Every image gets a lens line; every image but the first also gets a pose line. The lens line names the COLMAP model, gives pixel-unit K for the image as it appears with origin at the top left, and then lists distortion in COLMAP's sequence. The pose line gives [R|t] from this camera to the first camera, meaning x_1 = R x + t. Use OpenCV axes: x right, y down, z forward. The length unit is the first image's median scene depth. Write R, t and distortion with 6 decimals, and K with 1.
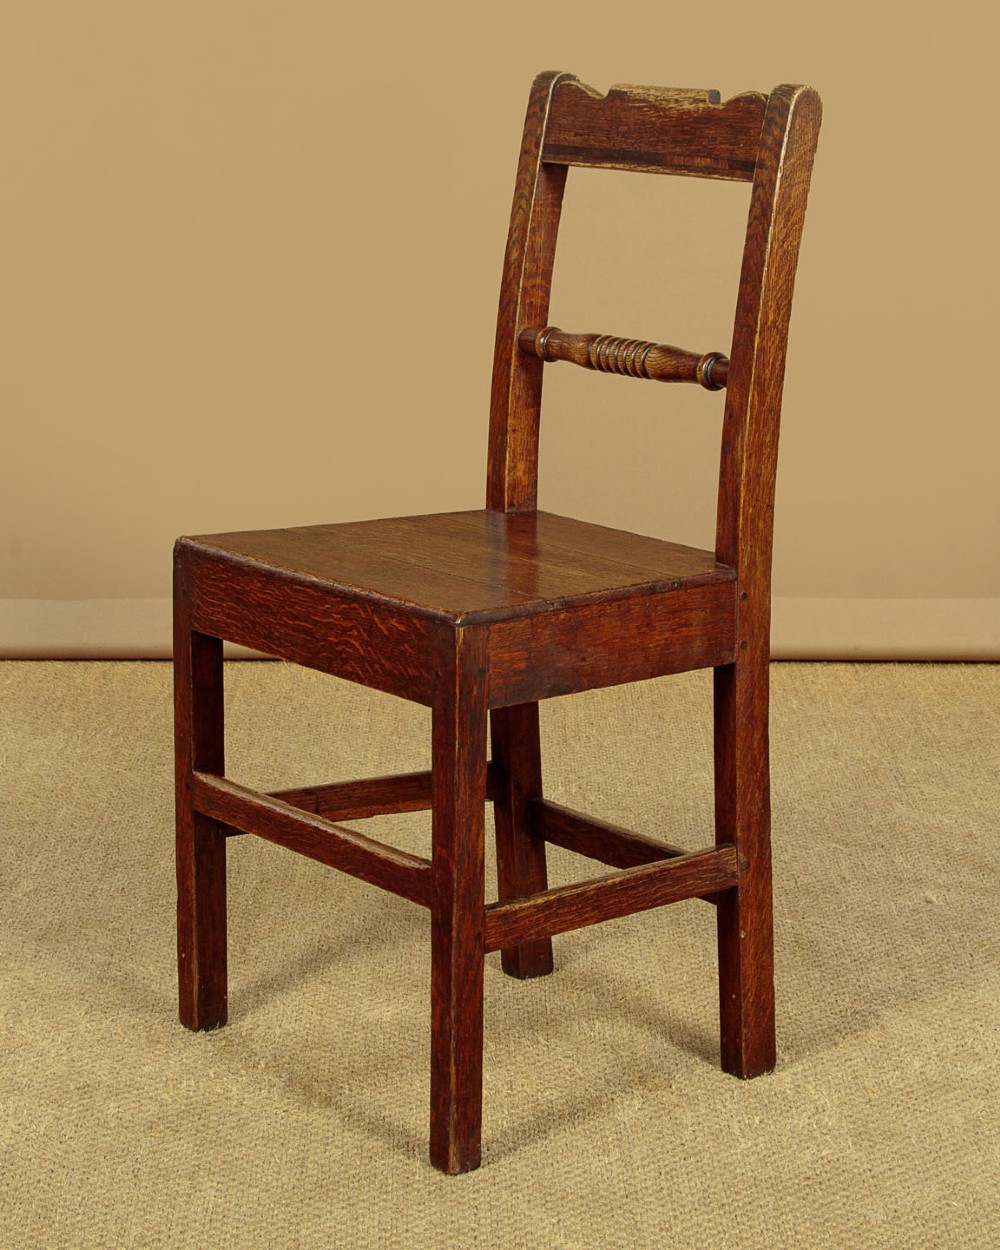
lens RADIAL K [[3966.5, 0, 500.0], [0, 3966.5, 625.0], [0, 0, 1]] dist [-0.277647, -1.624825]
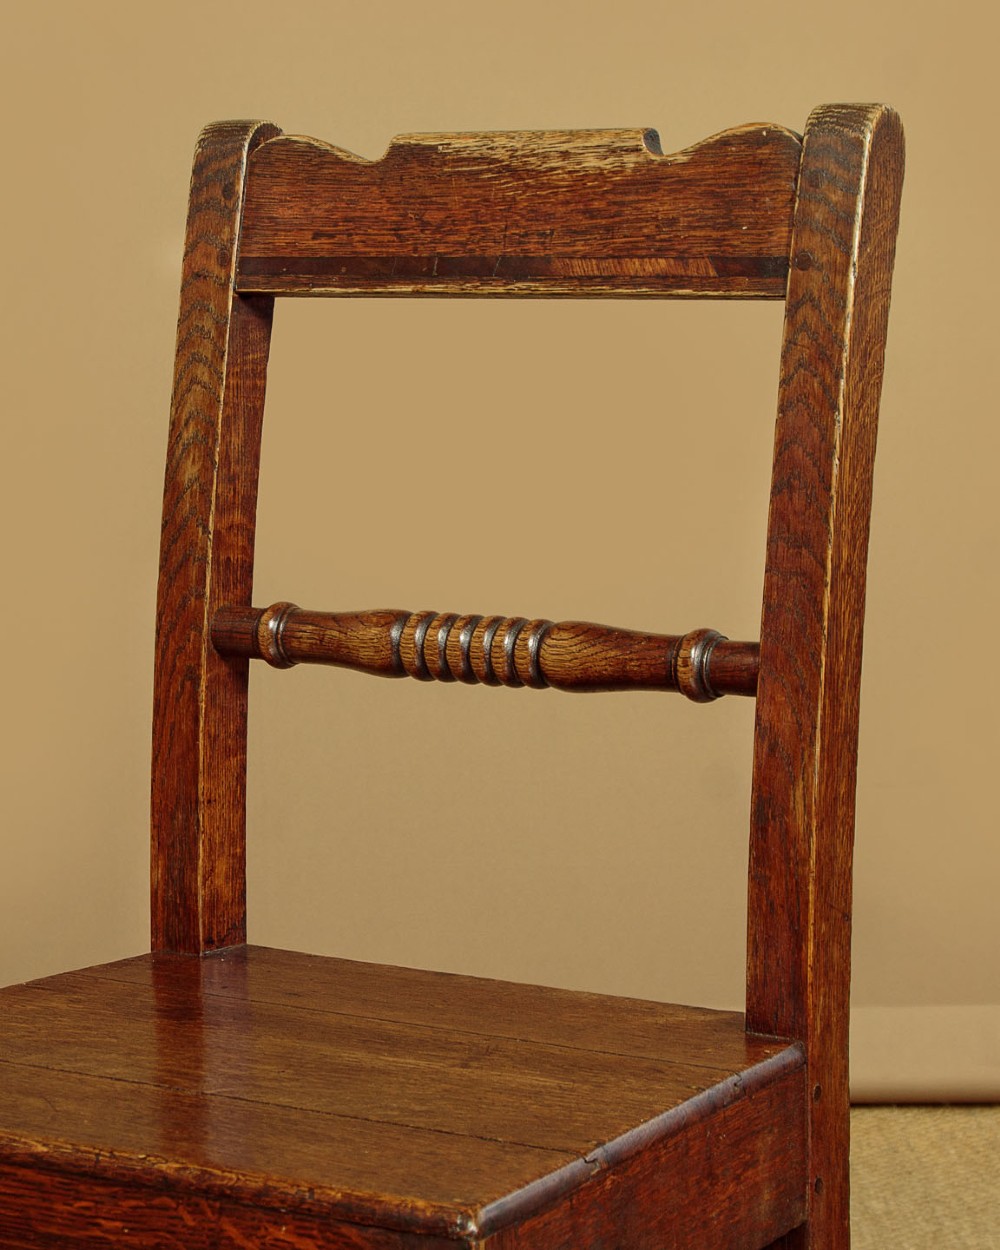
lens RADIAL K [[4165.4, 0, 499.3], [0, 4165.4, 730.3], [0, 0, 1]] dist [-0.073441, 3.916746]
pose [[0.937946, -0.066733, 0.340300, -0.157375], [0.081395, 0.996261, -0.028976, -0.041387], [-0.337094, 0.054877, 0.939870, 0.487219]]
